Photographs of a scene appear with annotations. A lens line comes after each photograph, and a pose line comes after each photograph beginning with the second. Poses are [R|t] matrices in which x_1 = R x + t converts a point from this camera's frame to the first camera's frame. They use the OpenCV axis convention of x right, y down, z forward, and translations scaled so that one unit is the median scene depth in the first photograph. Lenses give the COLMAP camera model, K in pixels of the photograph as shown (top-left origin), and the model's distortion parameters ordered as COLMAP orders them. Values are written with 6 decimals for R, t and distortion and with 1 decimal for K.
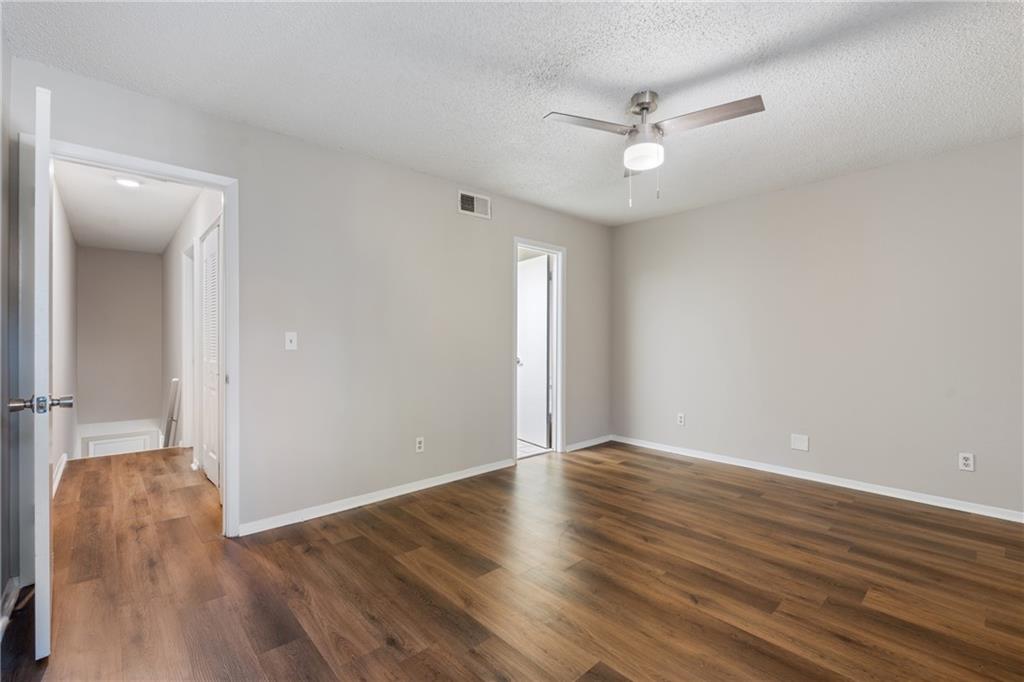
lens RADIAL K [[448.2, 0, 514.0], [0, 448.2, 336.1], [0, 0, 1]] dist [-0.005623, 0.000210]
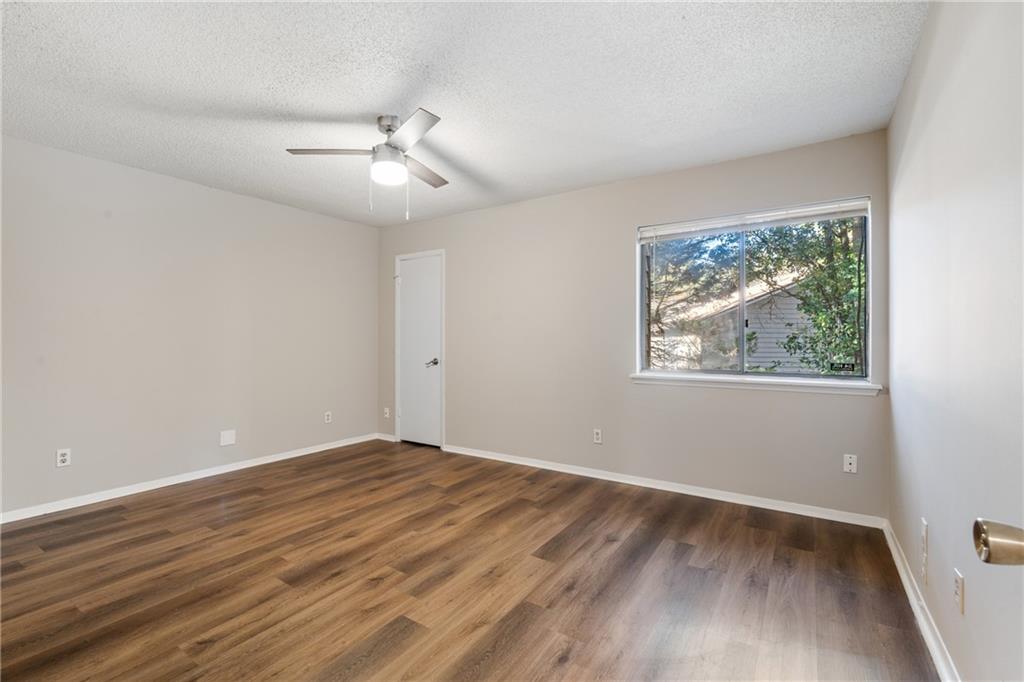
lens RADIAL K [[448.2, 0, 511.7], [0, 448.2, 339.7], [0, 0, 1]] dist [-0.005623, 0.000210]
pose [[-0.236970, -0.003859, 0.971509, -0.801389], [-0.005535, 0.999981, 0.002622, 0.003827], [-0.971501, -0.004756, -0.236987, 0.917197]]
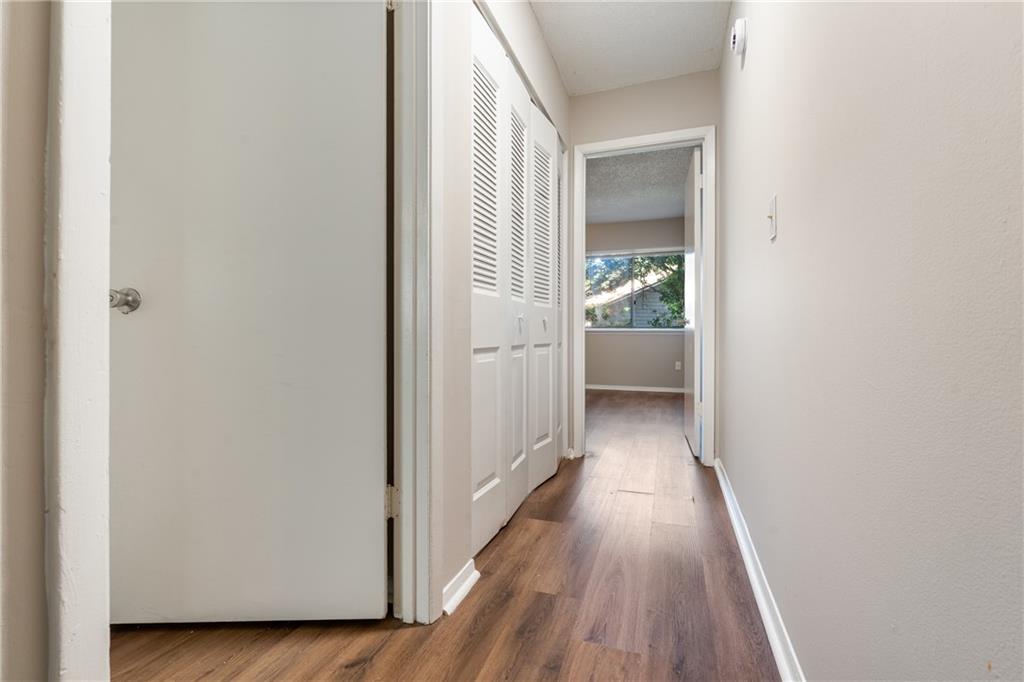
lens RADIAL K [[448.2, 0, 513.5], [0, 448.2, 338.1], [0, 0, 1]] dist [-0.005623, 0.000210]
pose [[-0.467818, -0.014823, 0.883701, -1.235382], [-0.010453, 0.999882, 0.011238, 0.079802], [-0.883763, -0.003980, -0.467918, 1.346968]]
